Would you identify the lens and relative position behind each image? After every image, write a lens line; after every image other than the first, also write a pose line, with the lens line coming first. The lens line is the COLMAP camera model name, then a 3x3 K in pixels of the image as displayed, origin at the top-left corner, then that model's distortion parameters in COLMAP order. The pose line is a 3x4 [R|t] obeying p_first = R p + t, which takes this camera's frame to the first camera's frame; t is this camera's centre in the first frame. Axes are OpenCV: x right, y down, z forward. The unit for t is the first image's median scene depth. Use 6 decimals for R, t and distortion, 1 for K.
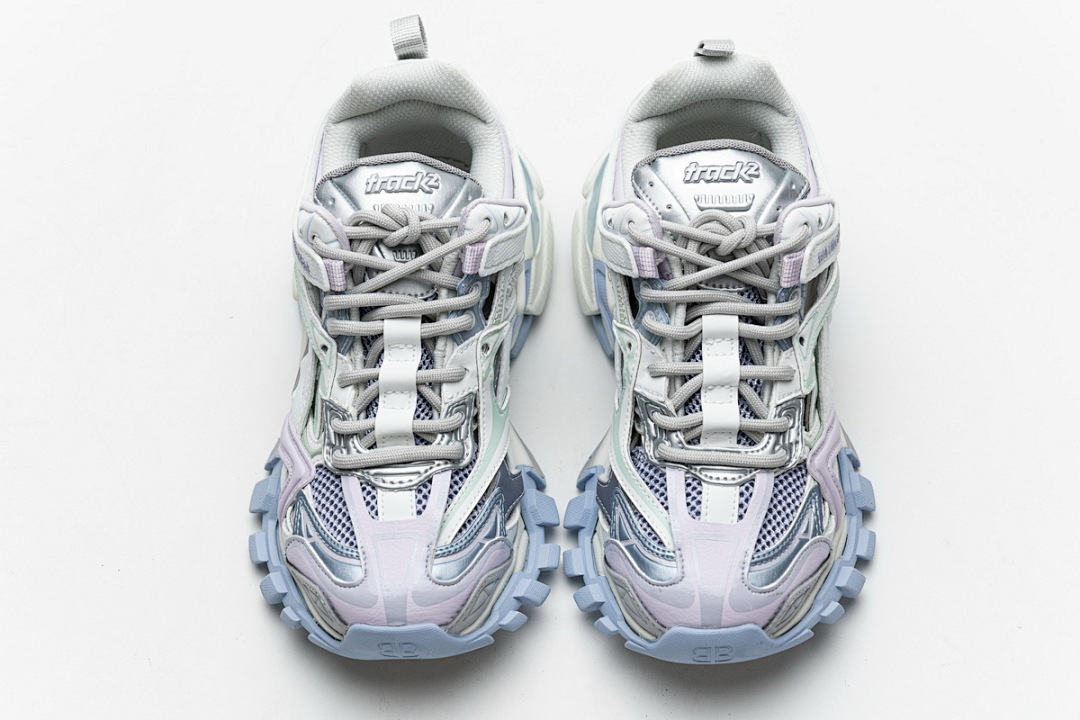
lens RADIAL K [[2076.0, 0, 539.7], [0, 2076.0, 359.4], [0, 0, 1]] dist [0.008552, 0.000000]
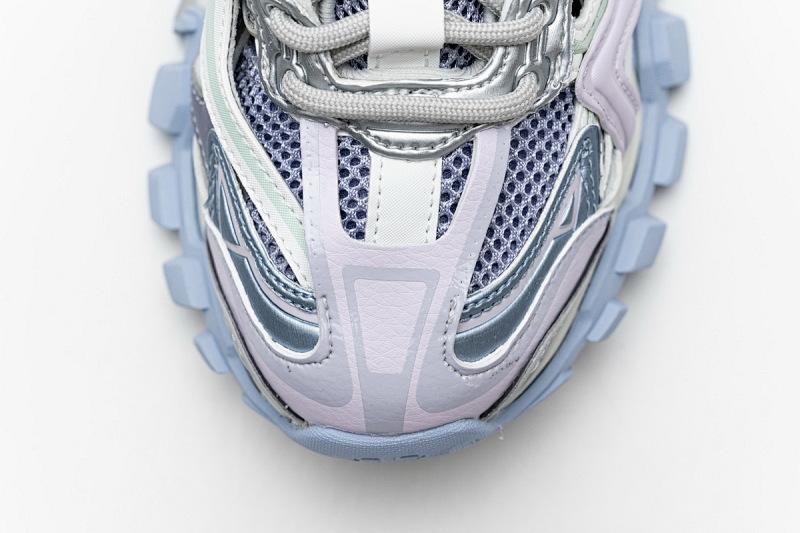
lens RADIAL K [[1537.8, 0, 400.1], [0, 1537.8, 267.5], [0, 0, 1]] dist [0.008552, 0.000000]
pose [[0.999462, -0.022883, 0.023485, 0.075899], [0.008100, 0.866326, 0.499413, -0.104402], [-0.031774, -0.498955, 0.866045, 0.656563]]
